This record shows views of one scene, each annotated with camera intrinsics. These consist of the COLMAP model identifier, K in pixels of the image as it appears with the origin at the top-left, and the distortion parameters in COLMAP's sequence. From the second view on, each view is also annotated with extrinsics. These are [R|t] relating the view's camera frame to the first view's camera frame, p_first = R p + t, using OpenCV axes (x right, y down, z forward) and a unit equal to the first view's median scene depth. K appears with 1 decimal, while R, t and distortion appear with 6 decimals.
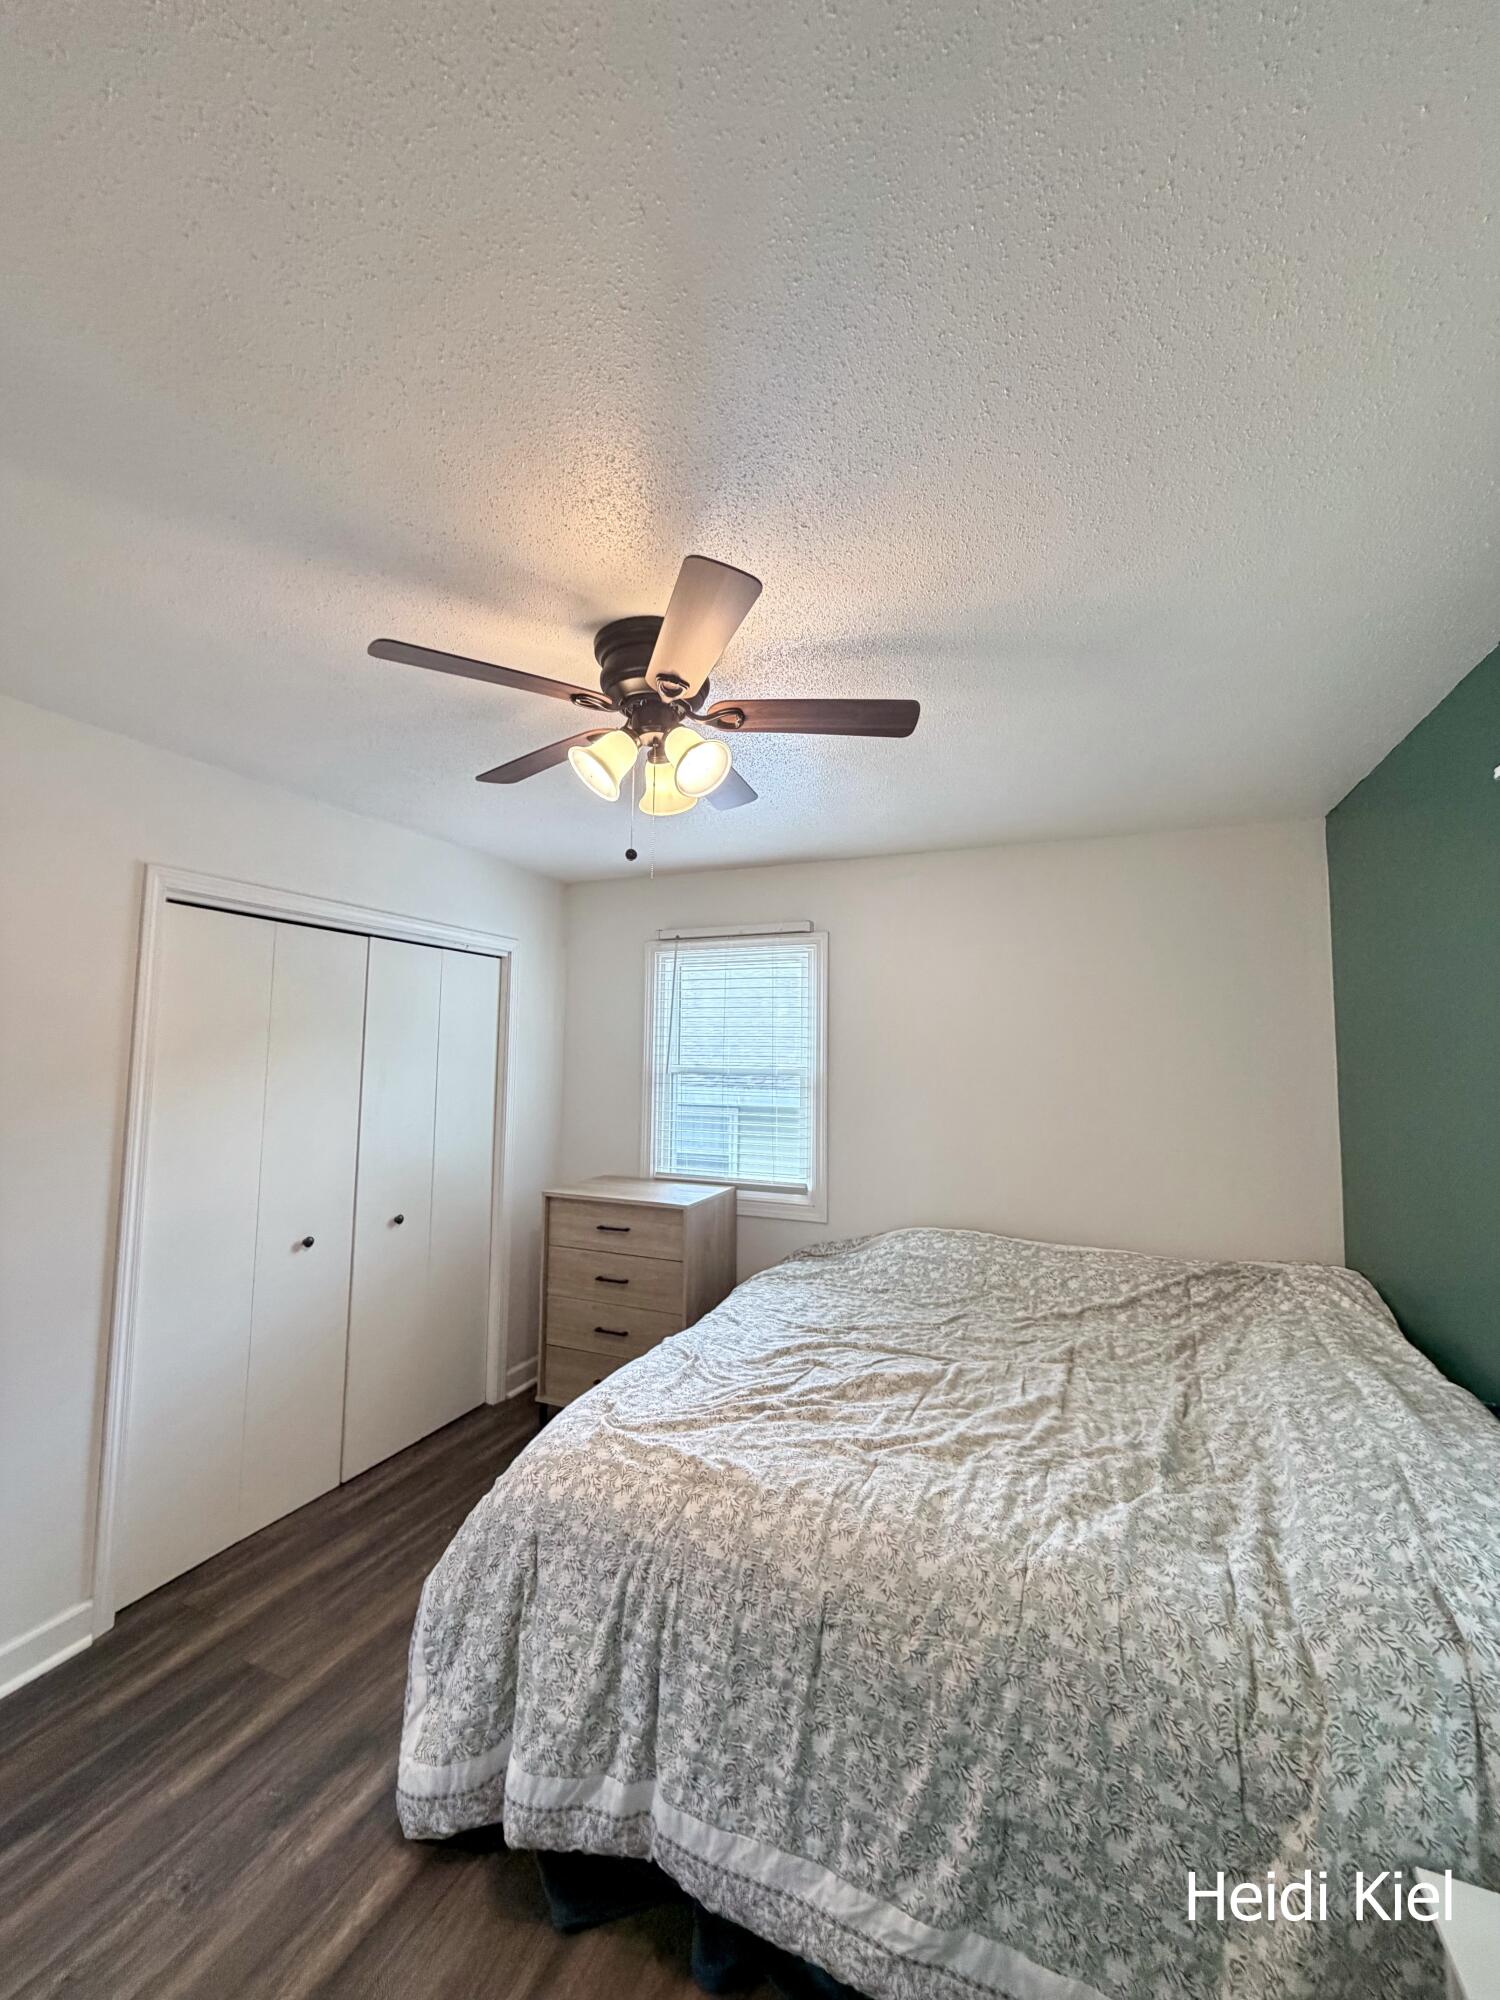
lens RADIAL K [[799.7, 0, 746.6], [0, 799.7, 998.4], [0, 0, 1]] dist [-0.000638, 0.000326]
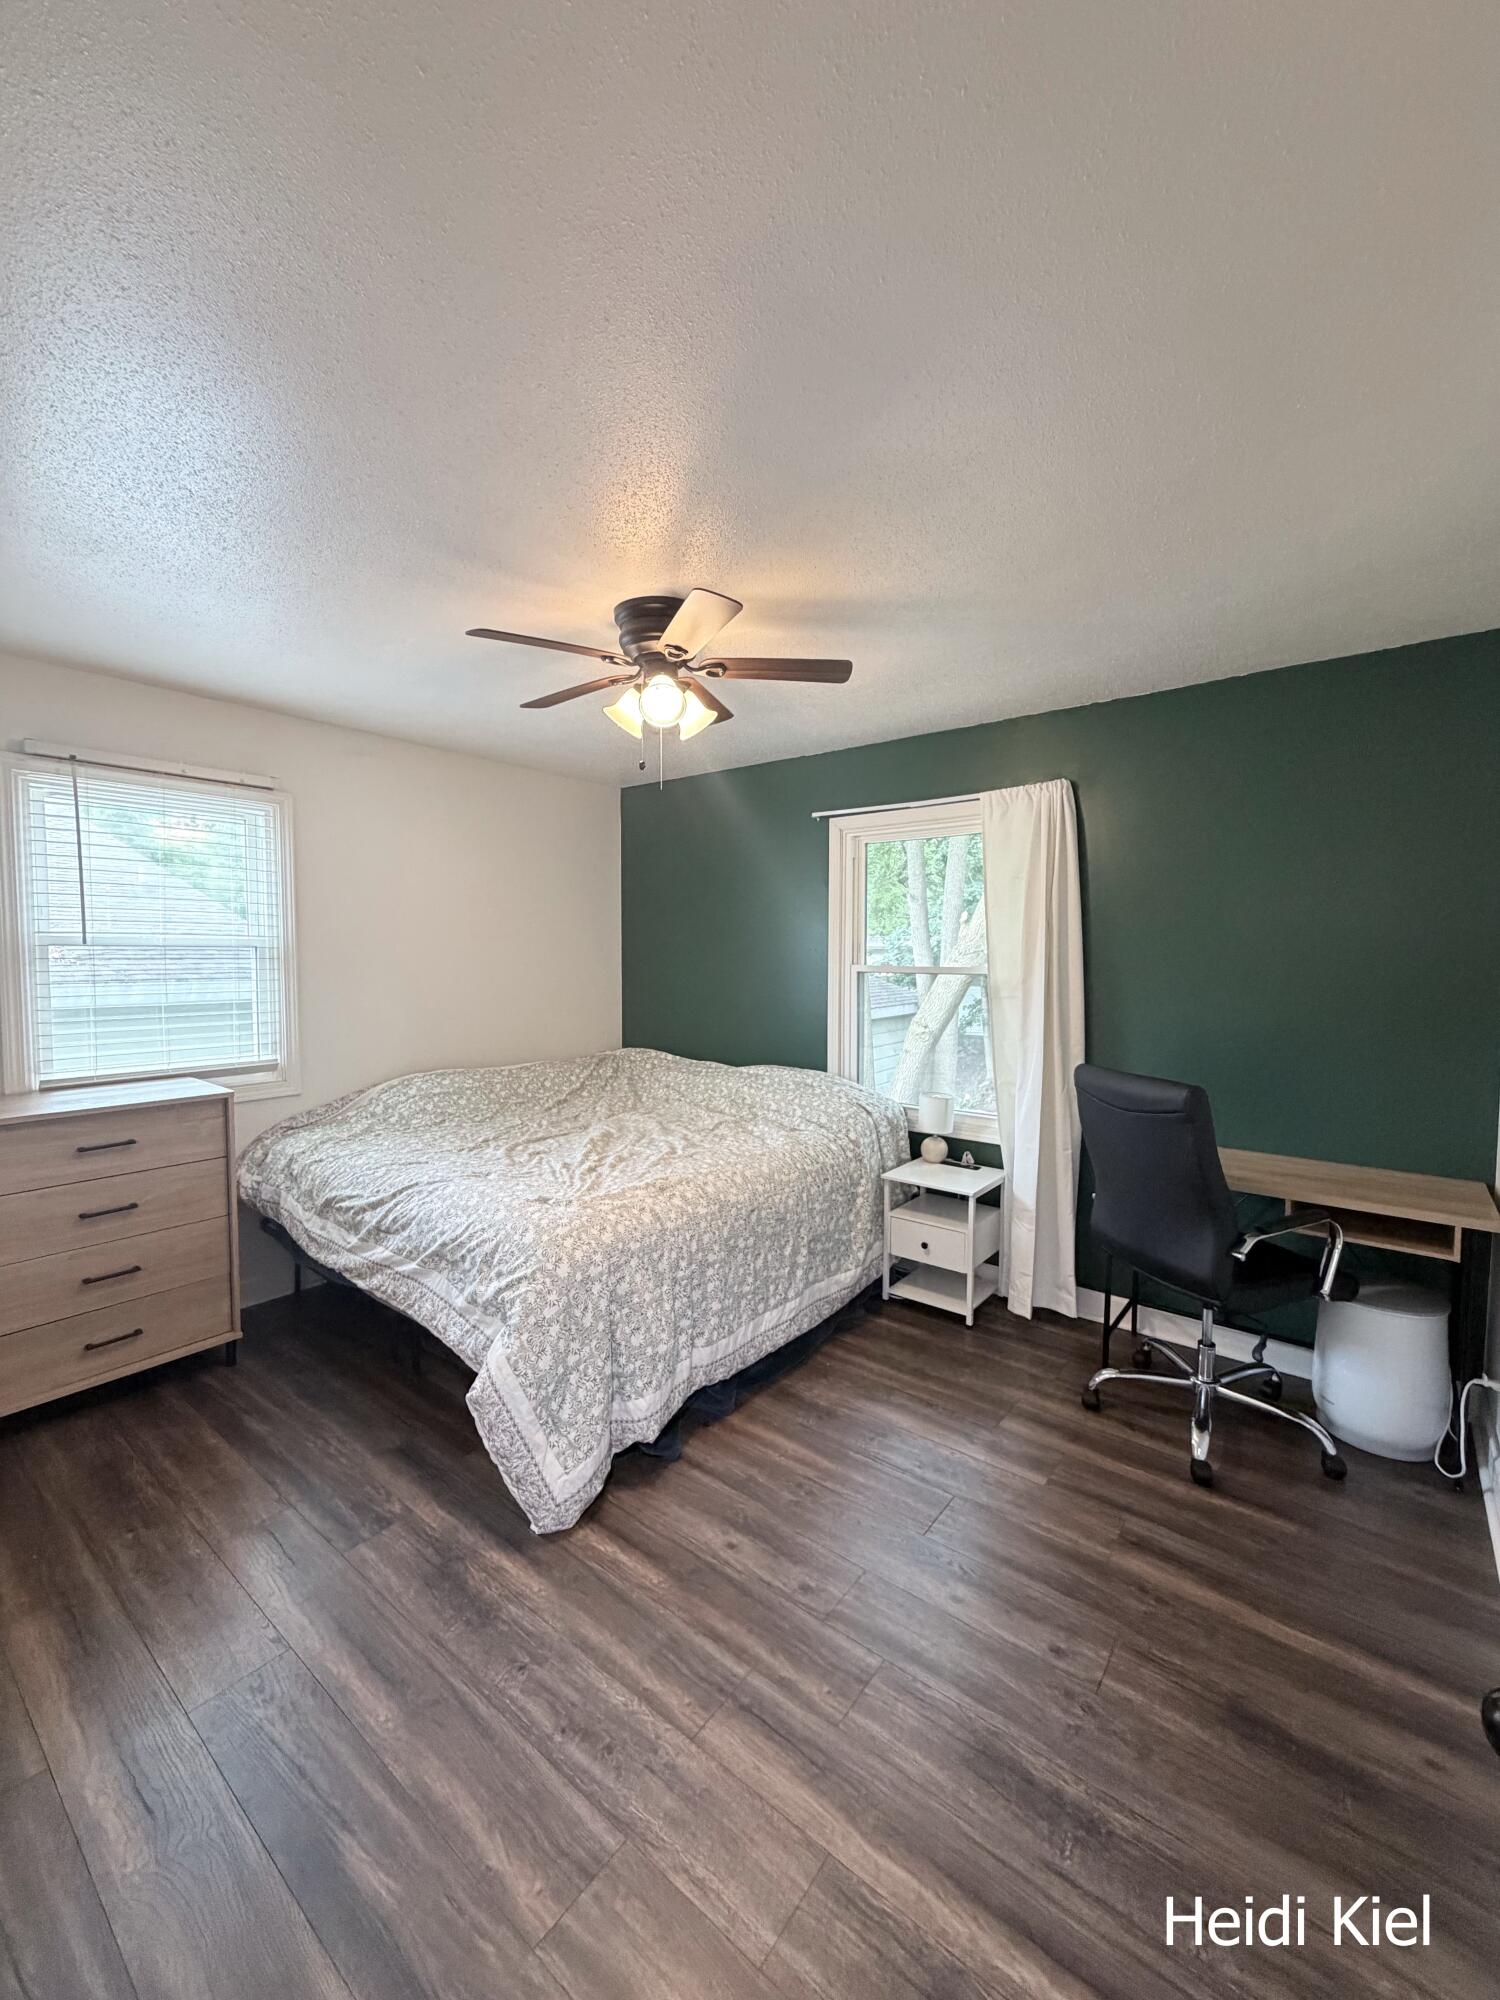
lens RADIAL K [[799.7, 0, 752.5], [0, 799.7, 994.7], [0, 0, 1]] dist [-0.000638, 0.000326]
pose [[0.261189, -0.059317, 0.963464, -1.785863], [-0.069994, 0.994319, 0.080191, 0.100608], [-0.962747, -0.088382, 0.255553, 0.553102]]
